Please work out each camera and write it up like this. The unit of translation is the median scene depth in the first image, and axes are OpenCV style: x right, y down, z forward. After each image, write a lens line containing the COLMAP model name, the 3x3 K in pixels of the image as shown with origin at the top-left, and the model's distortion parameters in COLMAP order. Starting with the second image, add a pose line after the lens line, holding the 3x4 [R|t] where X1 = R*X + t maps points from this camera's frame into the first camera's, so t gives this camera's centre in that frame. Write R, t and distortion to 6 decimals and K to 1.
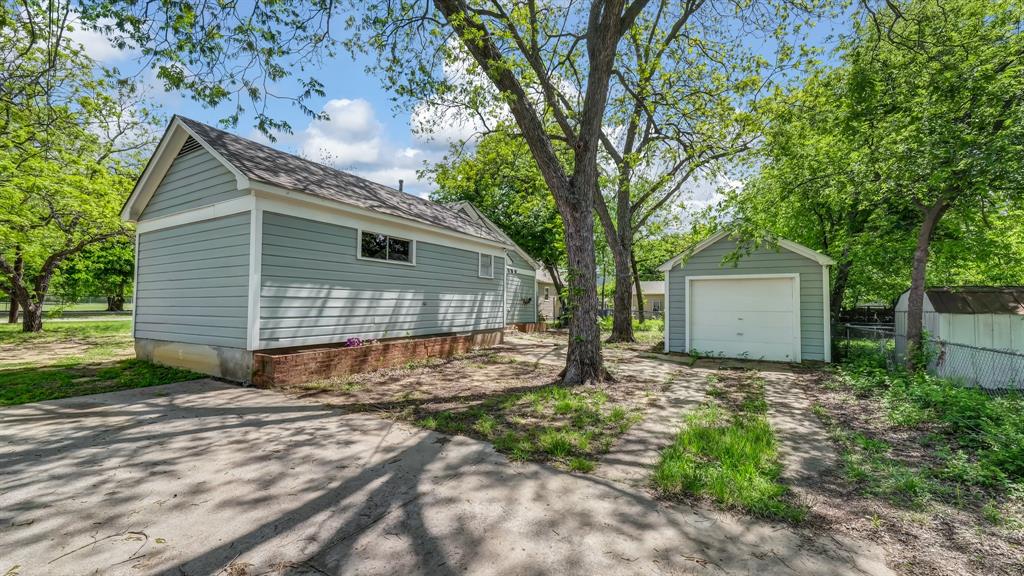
lens RADIAL K [[399.2, 0, 512.0], [0, 399.2, 288.0], [0, 0, 1]] dist [0.000545, 0.000056]
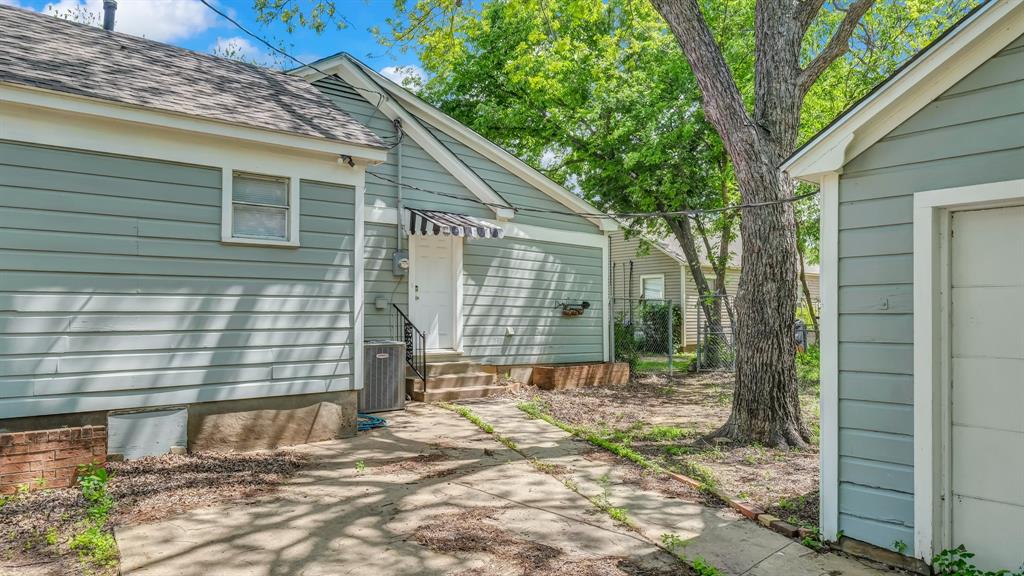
lens RADIAL K [[665.4, 0, 512.0], [0, 665.4, 288.0], [0, 0, 1]] dist [0.000525, 0.000115]
pose [[0.942840, -0.018688, -0.332723, 0.326379], [0.019698, 0.999806, -0.000340, 0.015958], [0.332664, -0.006233, 0.943025, 0.553917]]
